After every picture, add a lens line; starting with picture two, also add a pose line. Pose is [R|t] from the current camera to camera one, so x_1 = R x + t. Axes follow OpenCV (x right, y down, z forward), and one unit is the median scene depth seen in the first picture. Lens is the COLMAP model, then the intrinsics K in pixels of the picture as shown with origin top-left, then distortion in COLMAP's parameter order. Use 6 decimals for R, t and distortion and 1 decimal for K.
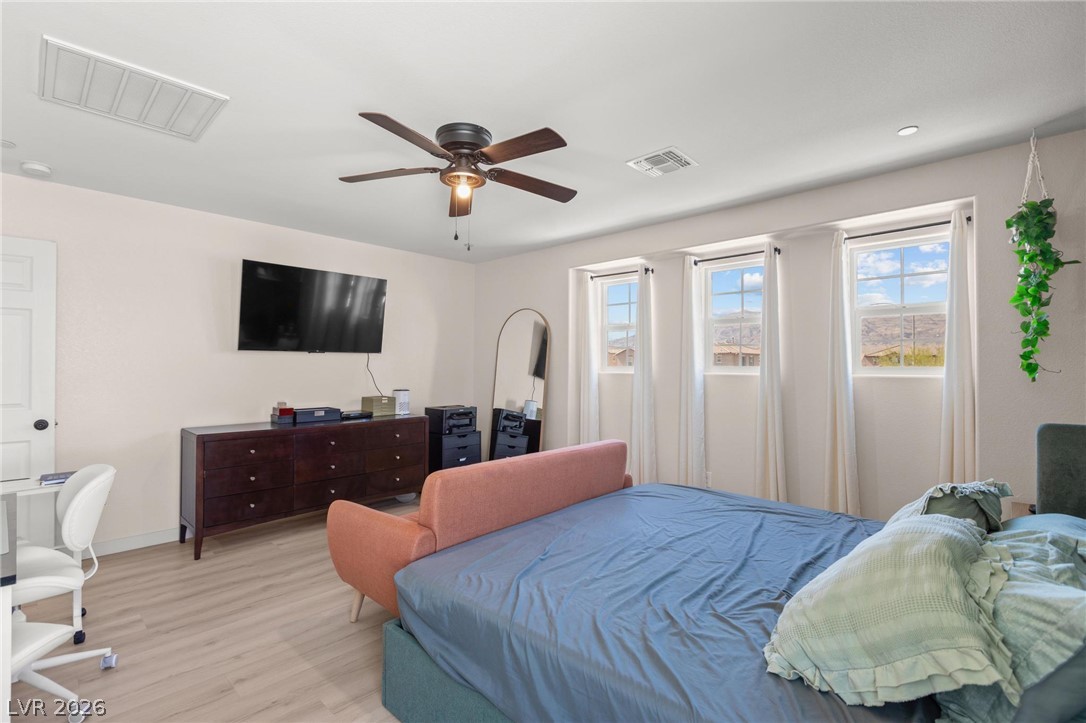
lens RADIAL K [[496.9, 0, 540.3], [0, 496.9, 360.1], [0, 0, 1]] dist [0.000307, 0.000285]
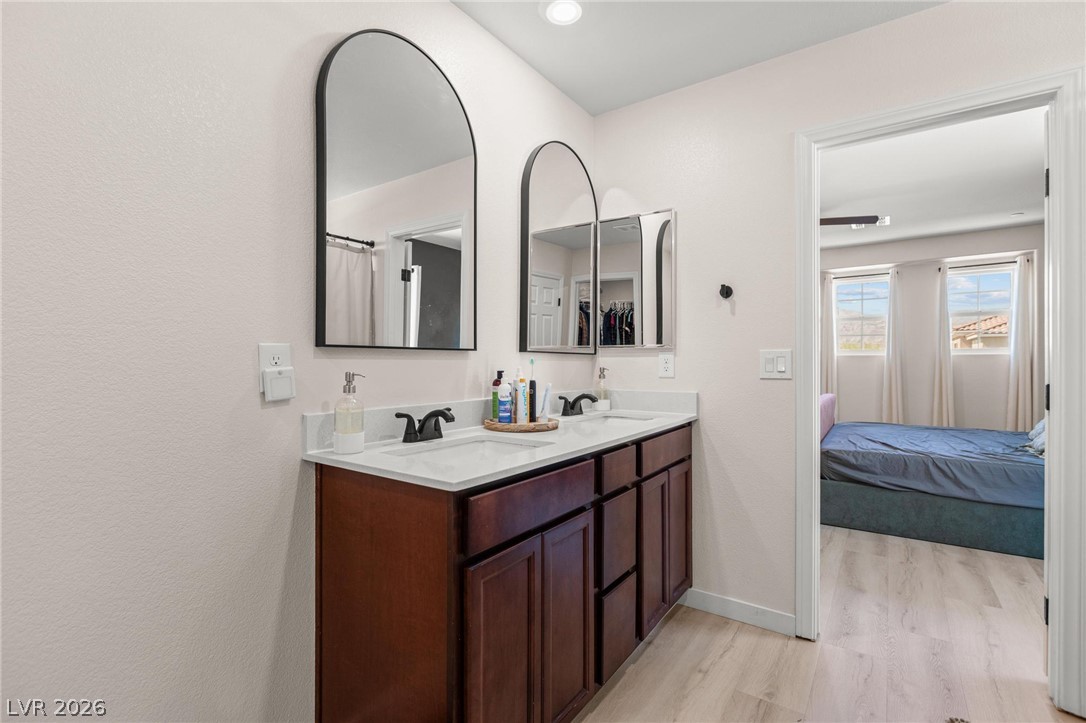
lens RADIAL K [[496.9, 0, 540.3], [0, 496.9, 360.1], [0, 0, 1]] dist [0.000307, 0.000285]
pose [[0.989982, 0.001518, 0.141188, -1.247973], [-0.002809, 0.999956, 0.008945, 0.057076], [-0.141168, -0.009252, 0.989942, -0.556844]]
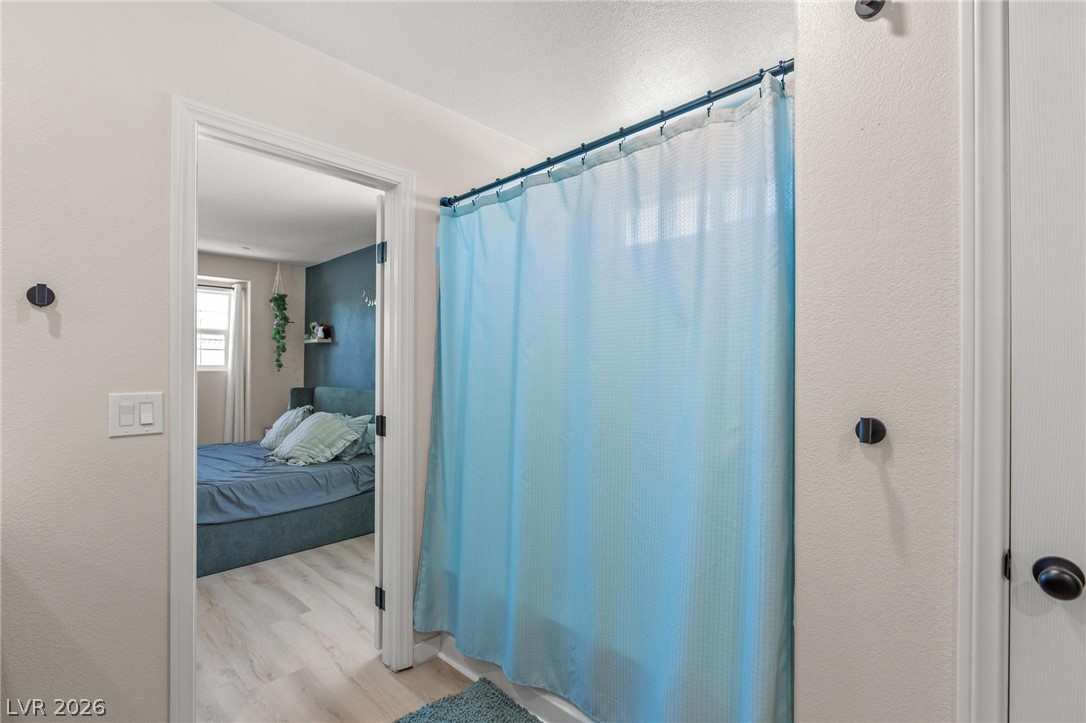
lens RADIAL K [[502.9, 0, 541.8], [0, 502.9, 367.0], [0, 0, 1]] dist [-0.000905, -0.000048]
pose [[0.006573, 0.001606, 0.999977, -1.324017], [-0.016944, 0.999855, -0.001495, 0.005427], [-0.999835, -0.016934, 0.006599, -0.237731]]
